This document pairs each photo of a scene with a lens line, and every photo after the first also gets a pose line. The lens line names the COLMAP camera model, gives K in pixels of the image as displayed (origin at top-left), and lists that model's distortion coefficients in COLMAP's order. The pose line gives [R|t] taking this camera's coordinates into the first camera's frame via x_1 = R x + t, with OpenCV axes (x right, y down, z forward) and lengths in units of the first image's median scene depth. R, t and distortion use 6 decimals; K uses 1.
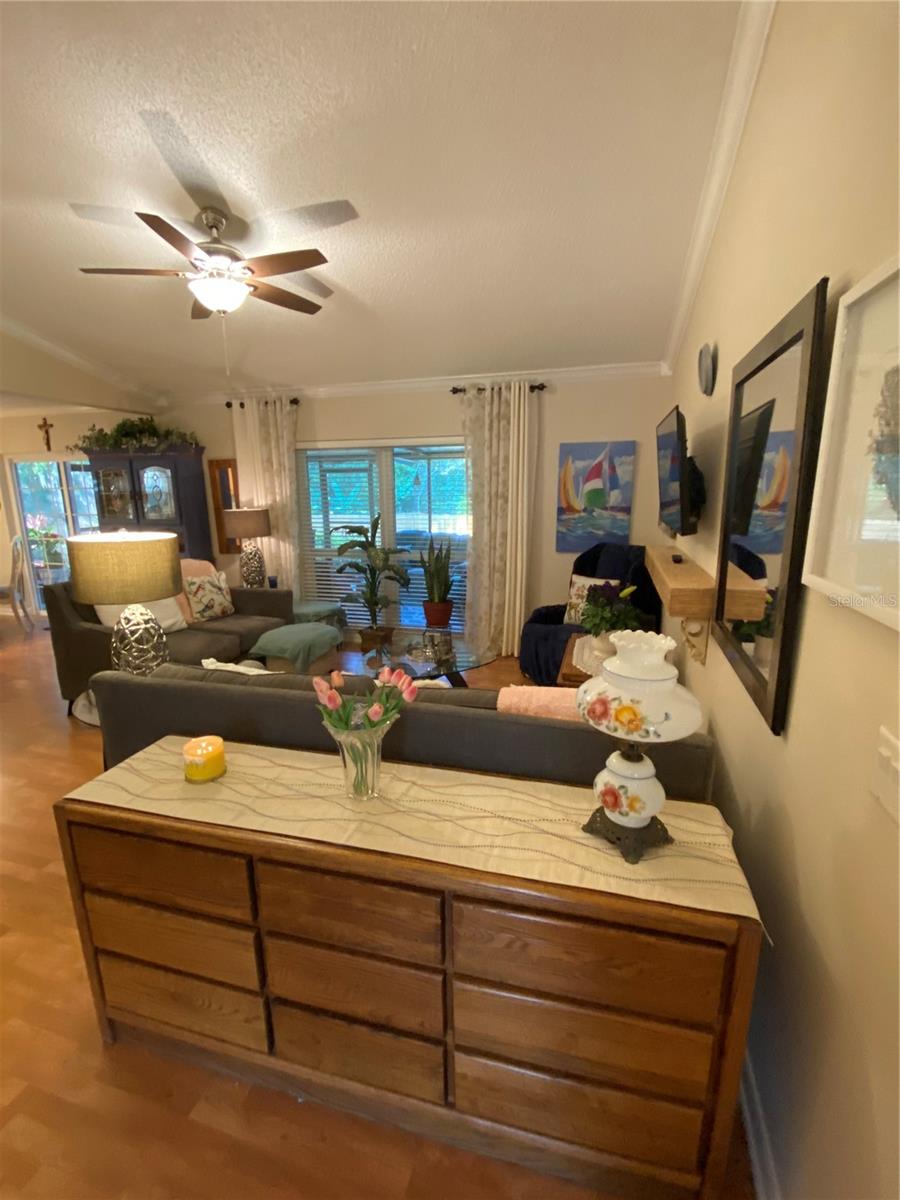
lens RADIAL K [[493.7, 0, 450.0], [0, 493.7, 600.0], [0, 0, 1]] dist [0.009615, -0.000062]
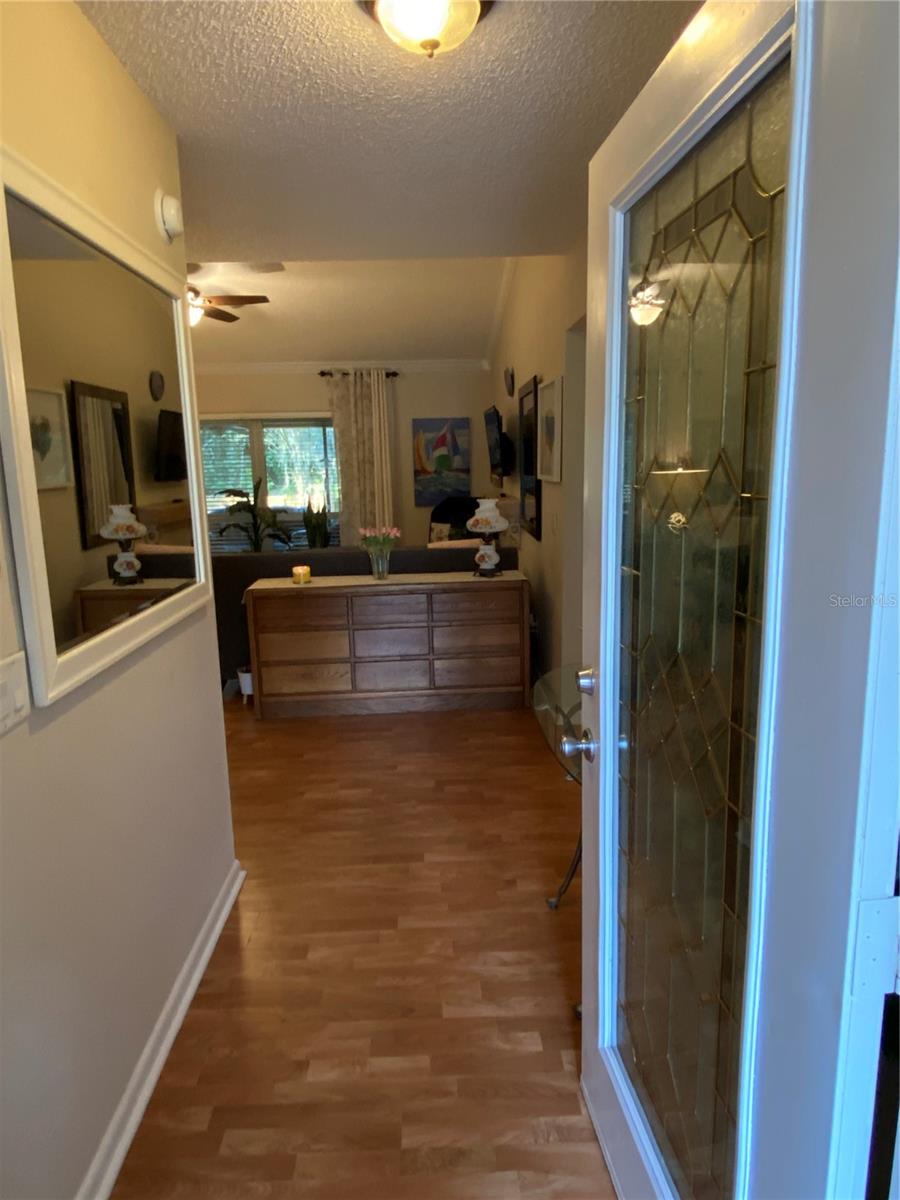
lens RADIAL K [[737.1, 0, 450.0], [0, 737.1, 600.0], [0, 0, 1]] dist [0.001851, 0.000050]
pose [[0.943024, -0.069487, 0.325387, -0.320112], [0.082818, 0.996191, -0.027282, 0.194054], [-0.322252, 0.052675, 0.945187, -0.753124]]
